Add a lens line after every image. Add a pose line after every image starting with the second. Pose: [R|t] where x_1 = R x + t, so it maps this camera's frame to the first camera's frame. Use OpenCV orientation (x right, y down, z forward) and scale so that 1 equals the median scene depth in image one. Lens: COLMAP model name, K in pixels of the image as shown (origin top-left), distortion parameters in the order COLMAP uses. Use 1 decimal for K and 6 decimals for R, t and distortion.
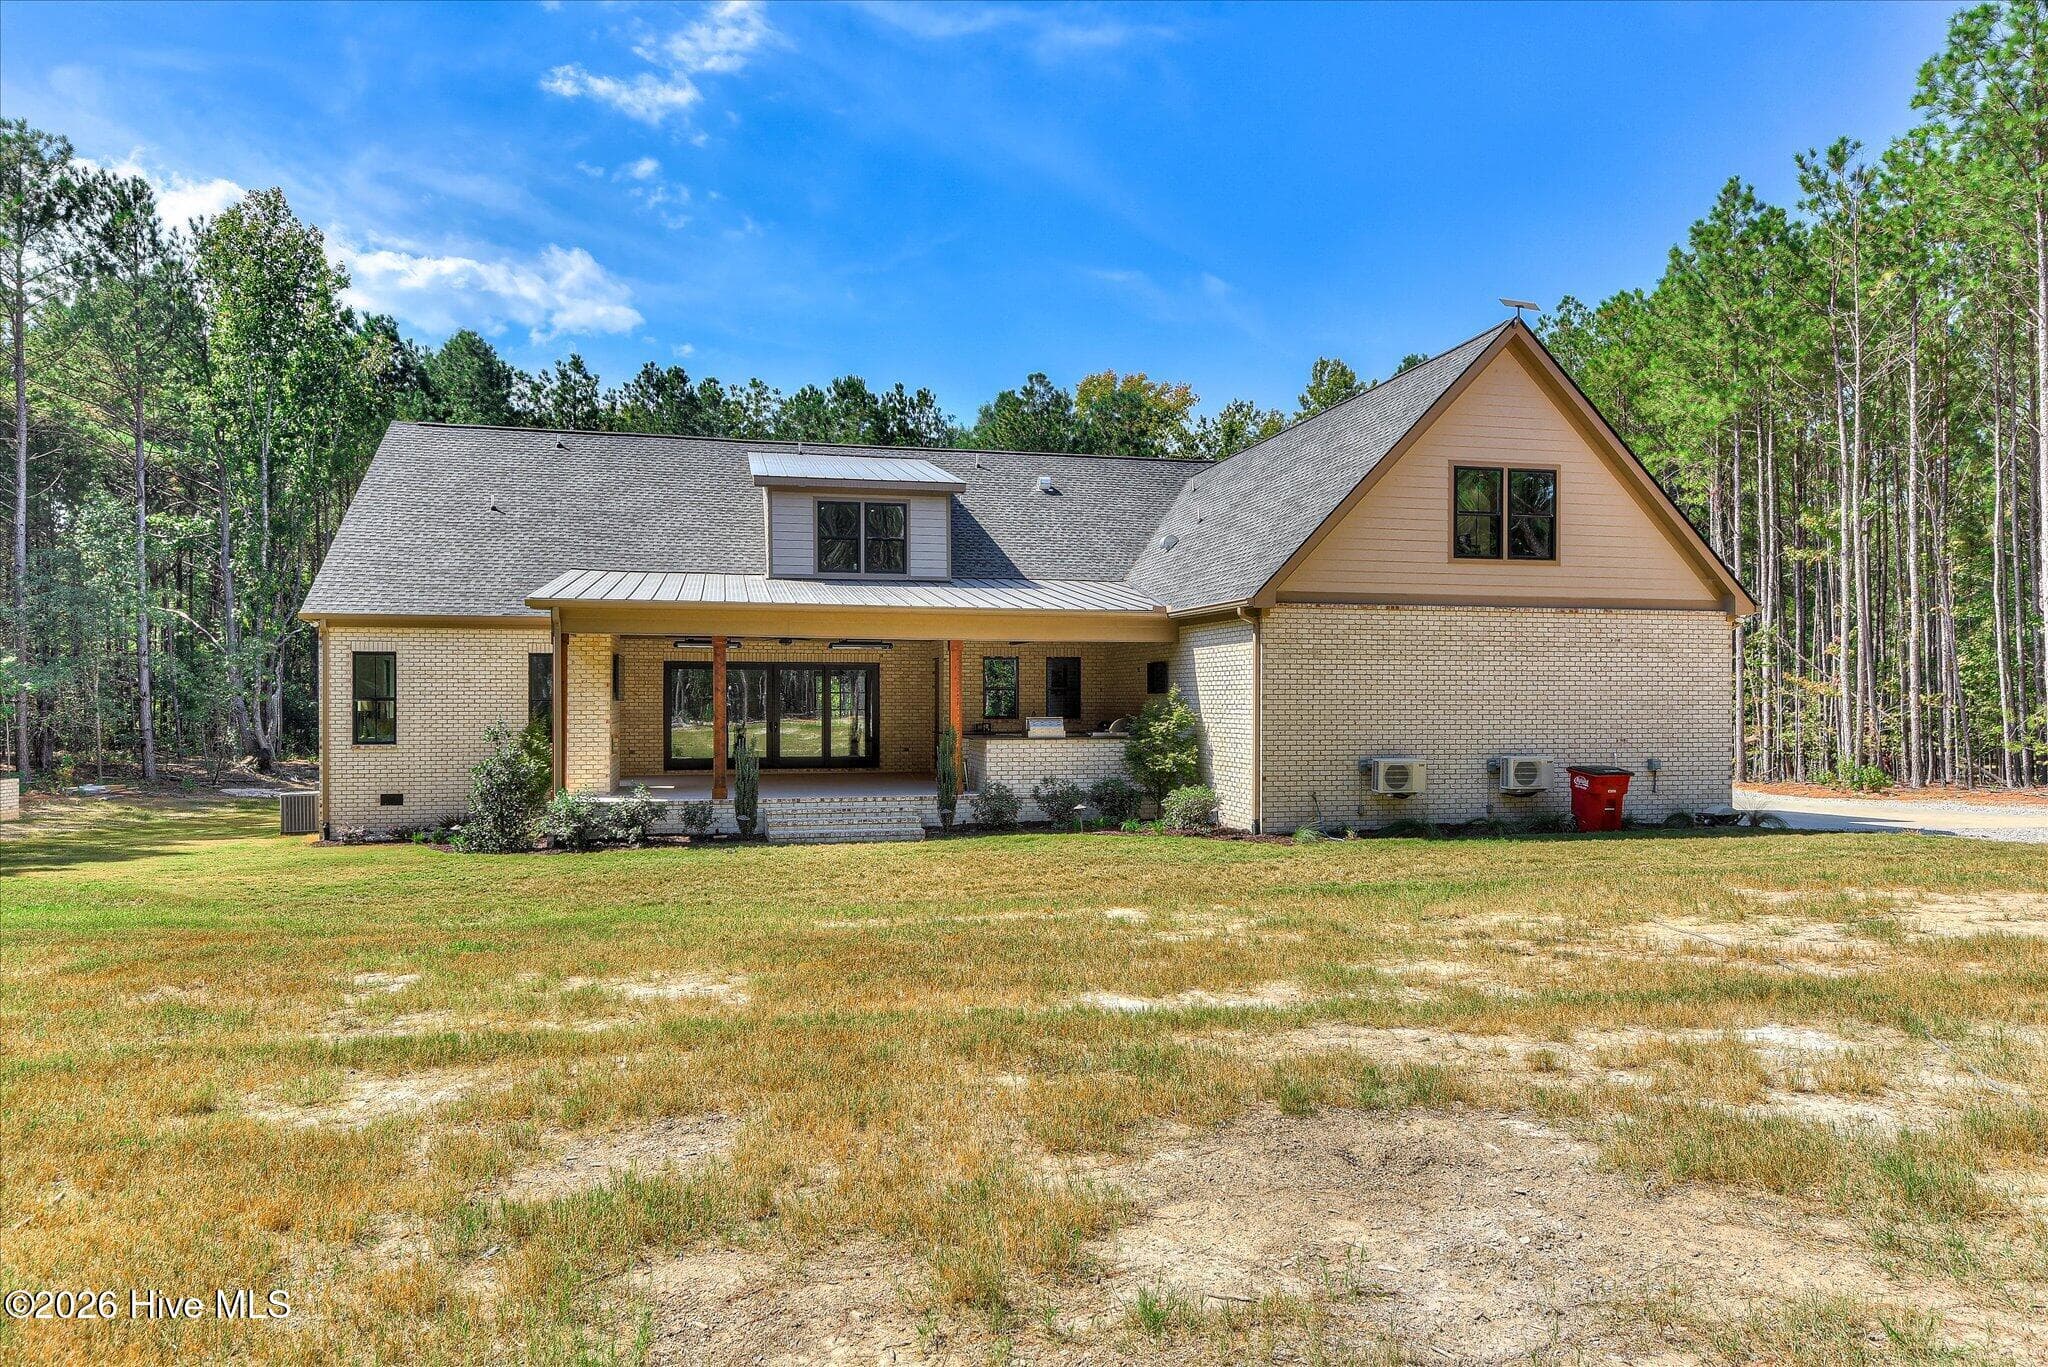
lens RADIAL K [[1467.7, 0, 1086.9], [0, 1467.7, 690.0], [0, 0, 1]] dist [0.001473, -0.000535]
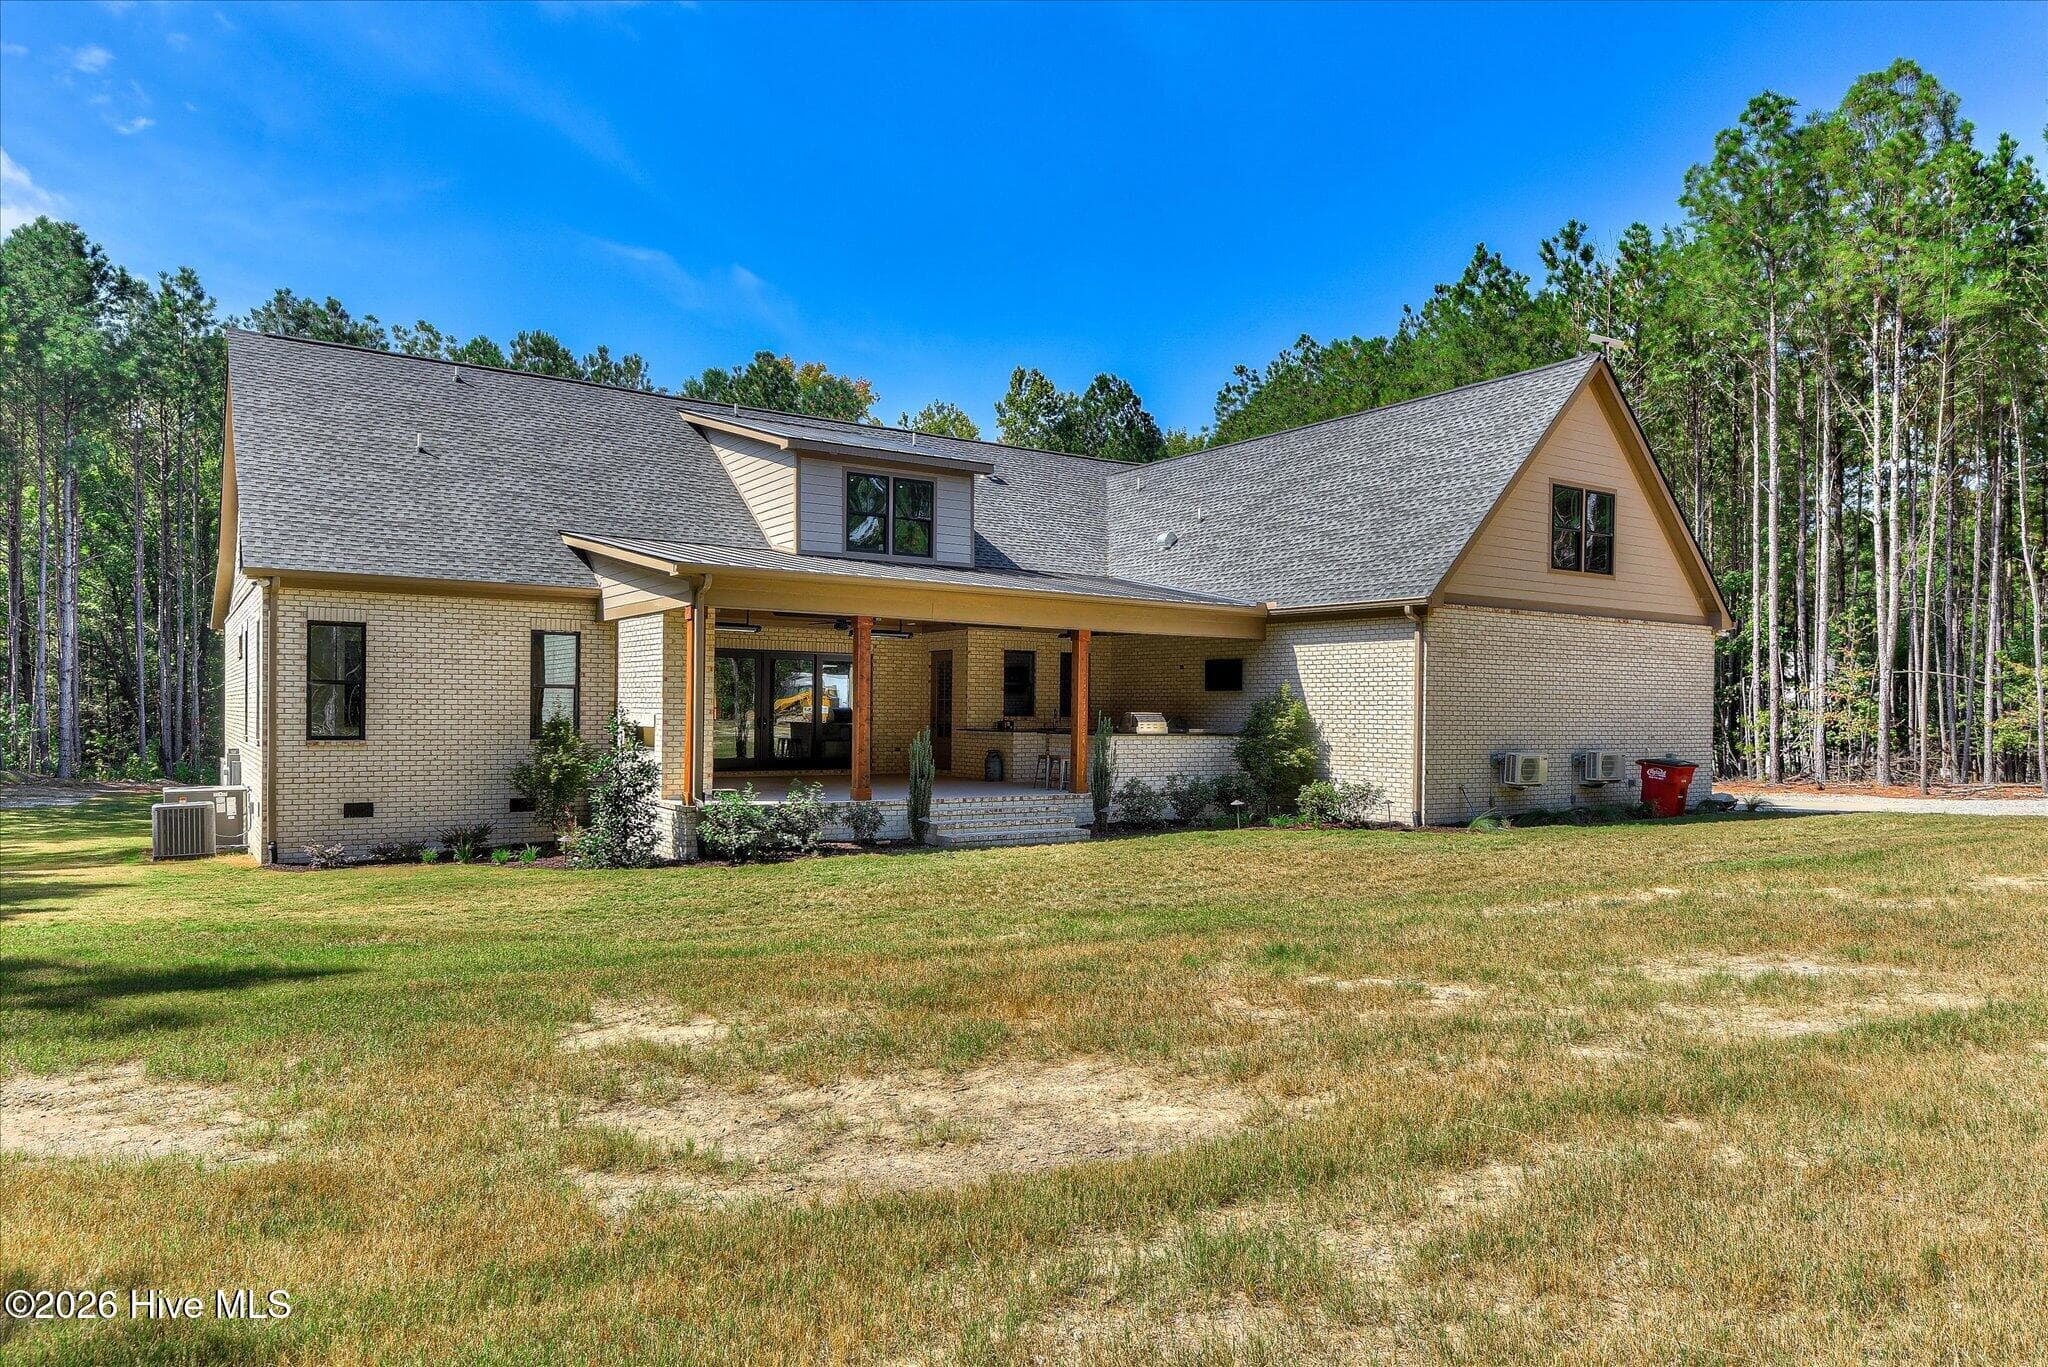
lens RADIAL K [[1478.3, 0, 1025.5], [0, 1478.3, 721.9], [0, 0, 1]] dist [0.004601, -0.000466]
pose [[0.916416, 0.007599, 0.400156, -0.521523], [-0.011903, 0.999895, 0.008272, 0.018476], [-0.400051, -0.012344, 0.916410, 0.146561]]
